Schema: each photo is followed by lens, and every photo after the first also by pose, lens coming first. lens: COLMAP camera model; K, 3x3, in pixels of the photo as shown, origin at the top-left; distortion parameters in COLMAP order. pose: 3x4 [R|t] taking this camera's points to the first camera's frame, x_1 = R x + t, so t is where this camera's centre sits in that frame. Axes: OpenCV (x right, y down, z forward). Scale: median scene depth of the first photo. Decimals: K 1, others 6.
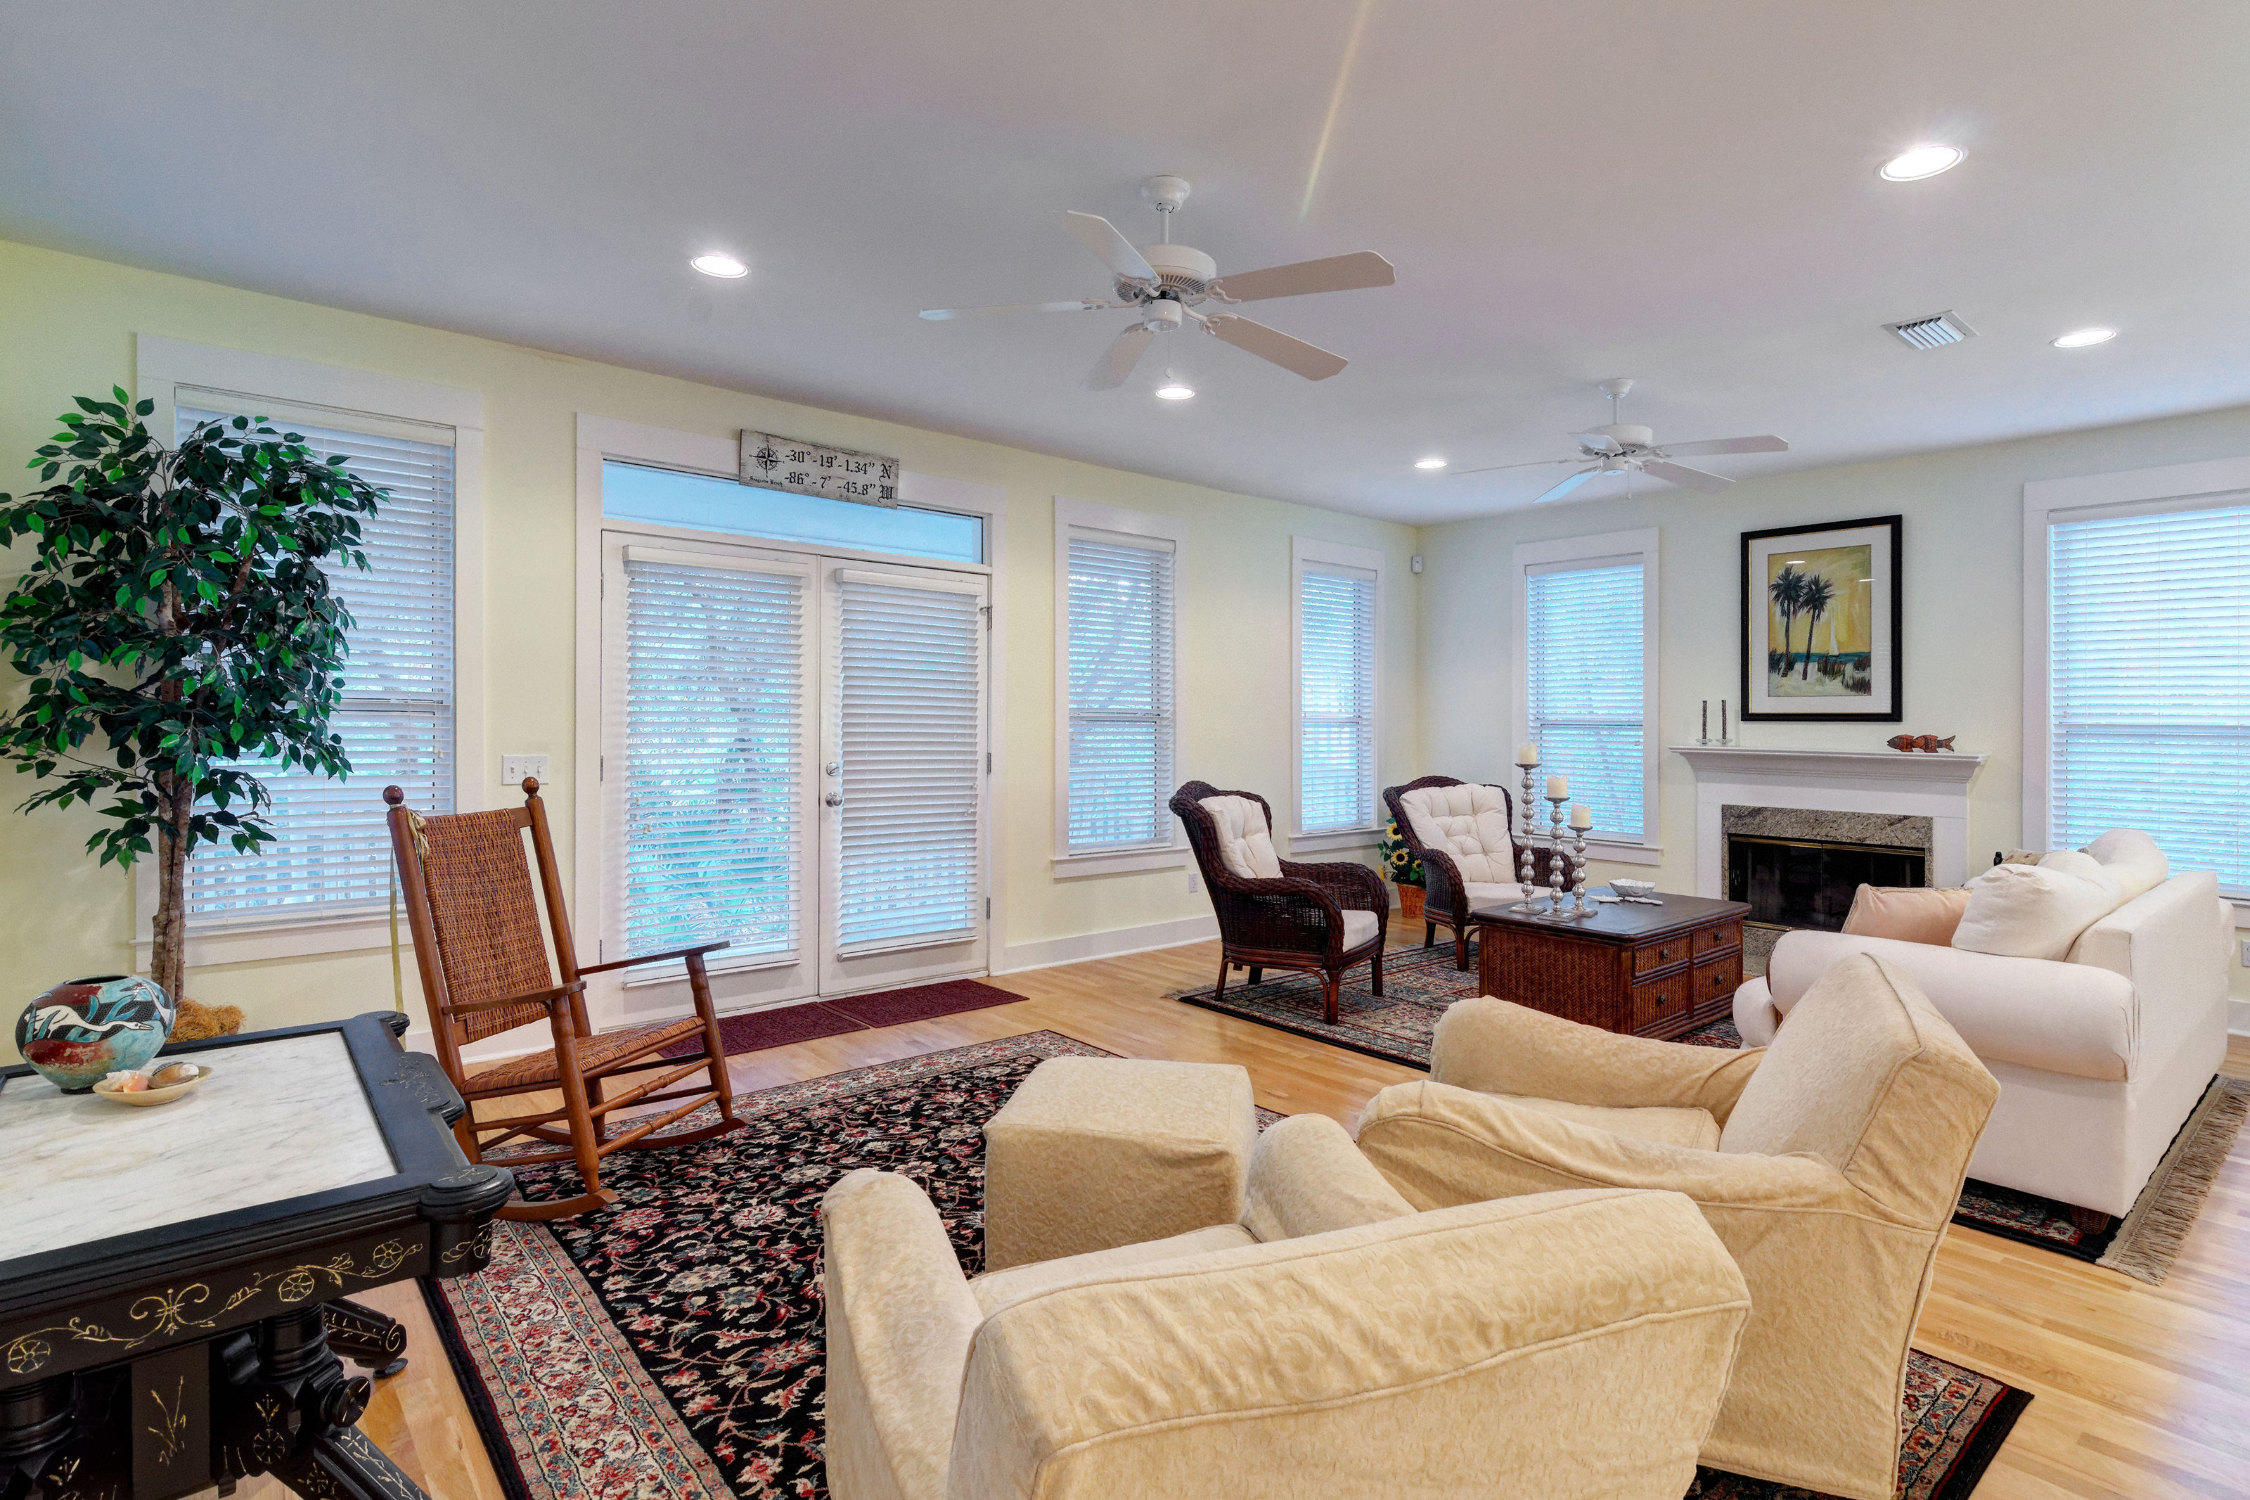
lens RADIAL K [[1121.7, 0, 1136.9], [0, 1121.7, 698.3], [0, 0, 1]] dist [0.004165, 0.000956]
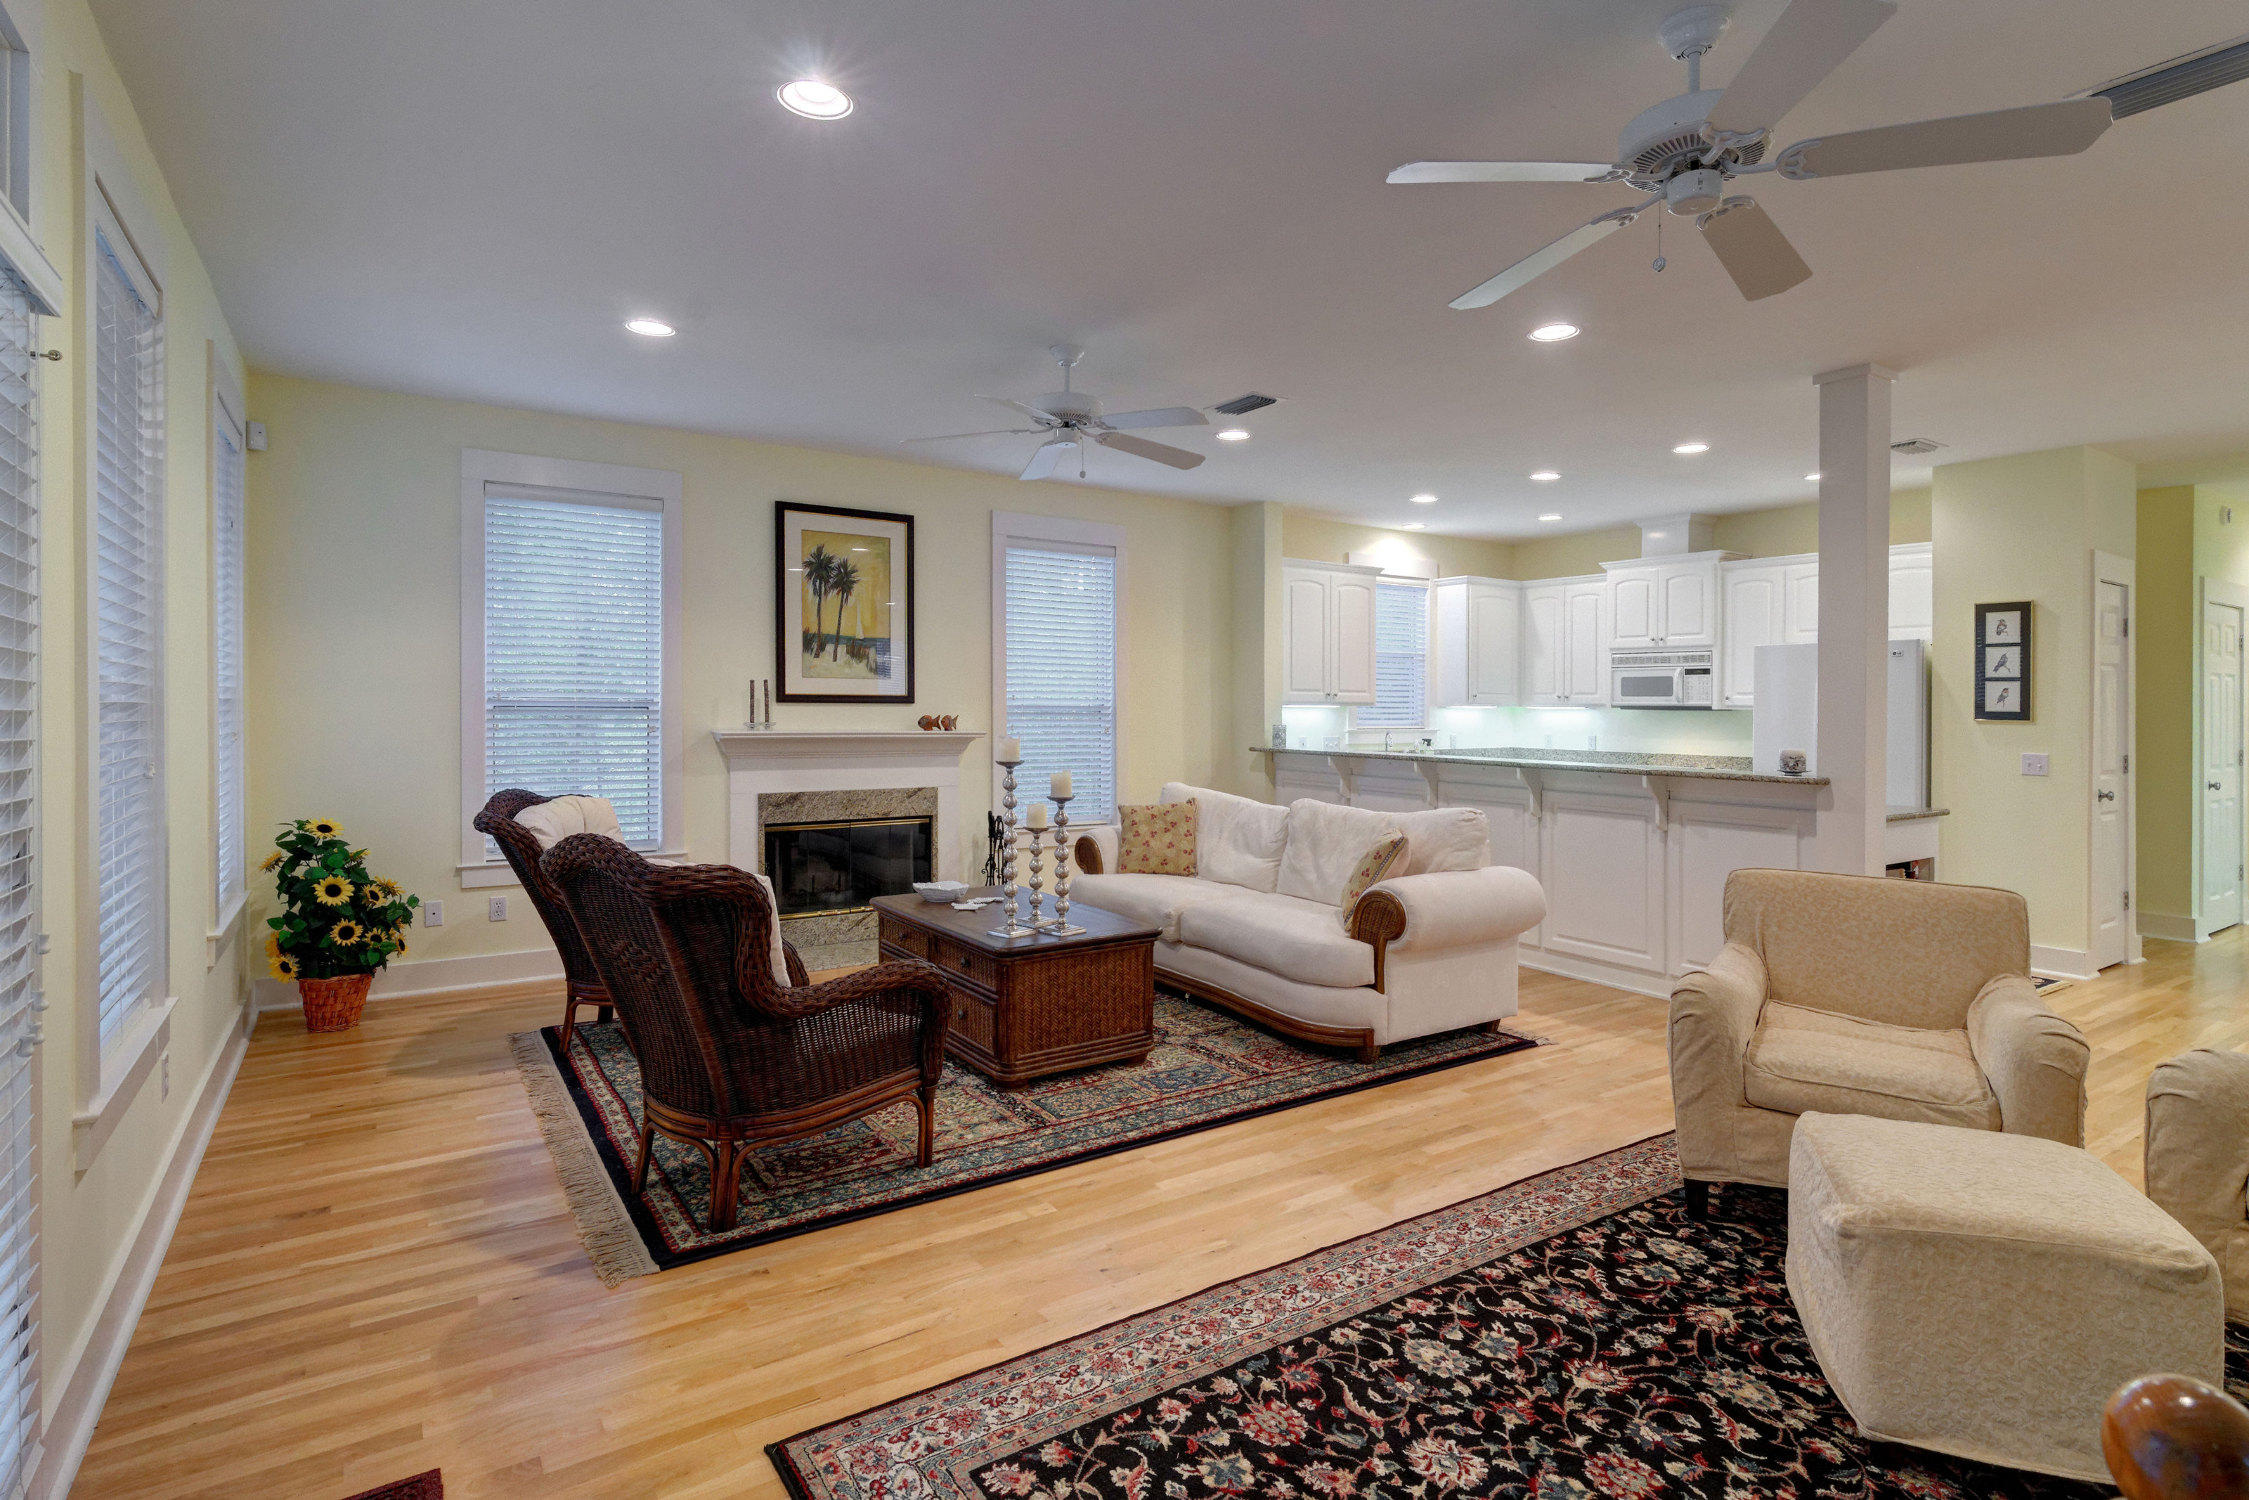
lens RADIAL K [[1121.2, 0, 1136.4], [0, 1121.2, 698.3], [0, 0, 1]] dist [0.004165, 0.000956]
pose [[0.126008, -0.004292, 0.992020, -0.394548], [-0.028755, 0.999555, 0.007977, 0.000731], [-0.991612, -0.029531, 0.125828, 0.656175]]
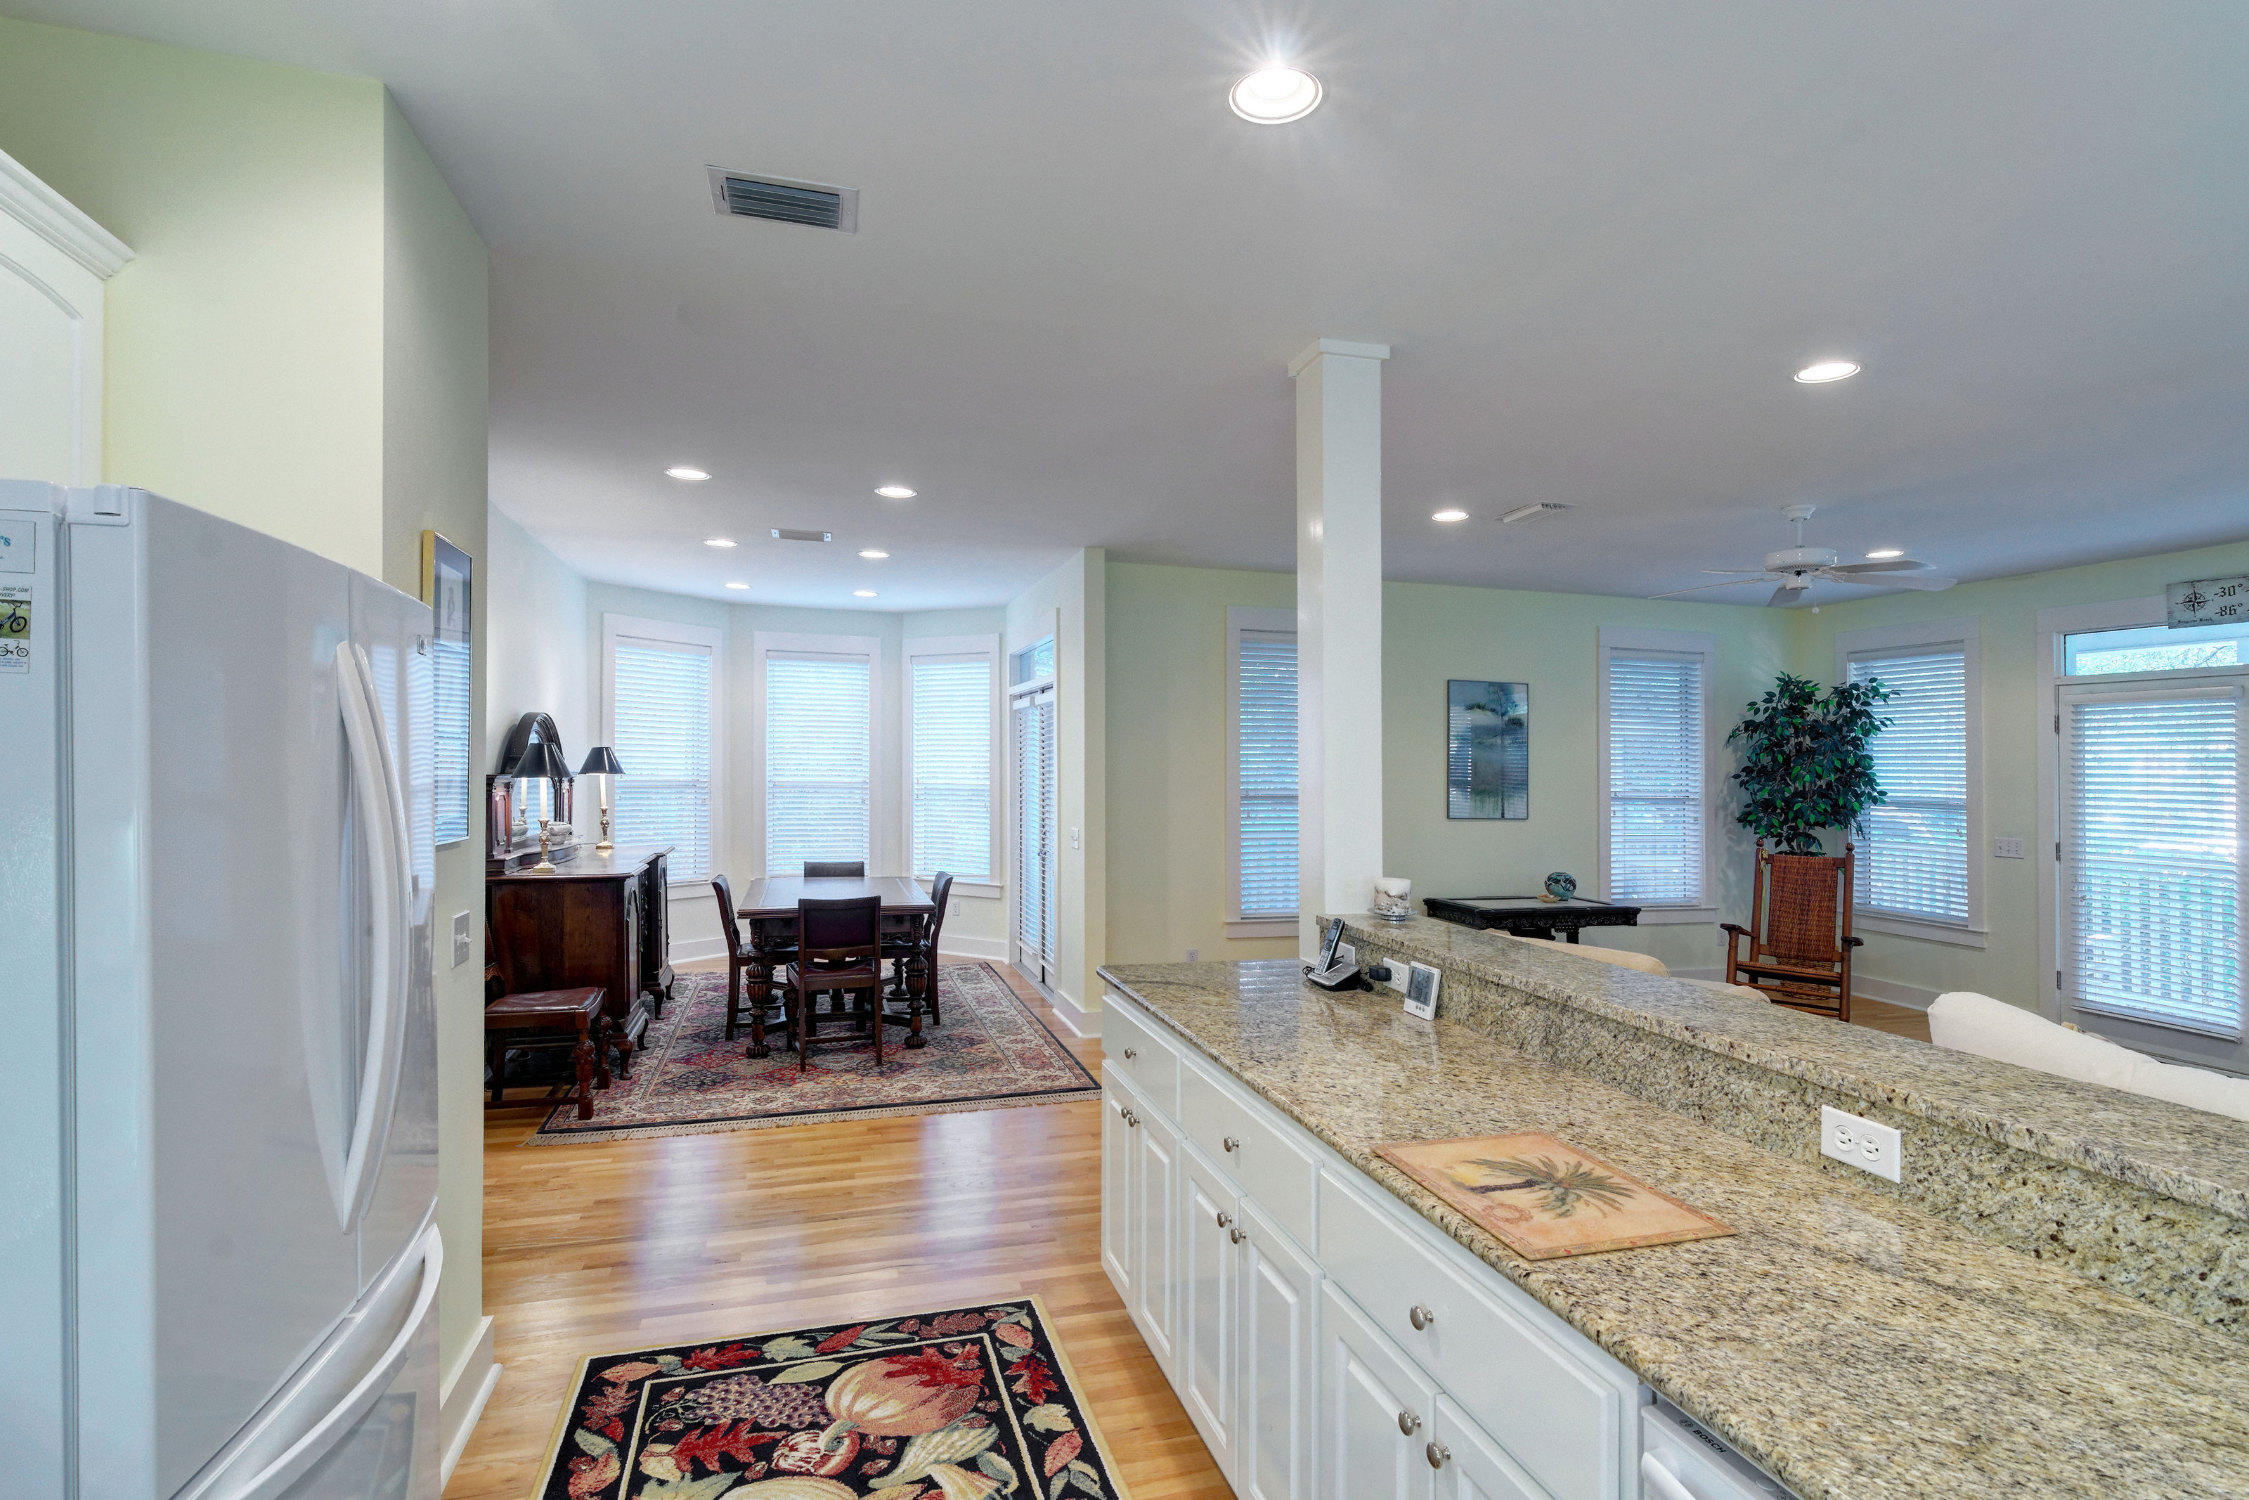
lens RADIAL K [[1048.4, 0, 1124.5], [0, 1048.4, 750.0], [0, 0, 1]] dist [0.002098, 0.000258]
pose [[-0.411779, -0.038127, -0.910486, 0.972458], [-0.000260, 0.999129, -0.041721, -0.008744], [0.911283, -0.016944, -0.411431, 0.361533]]
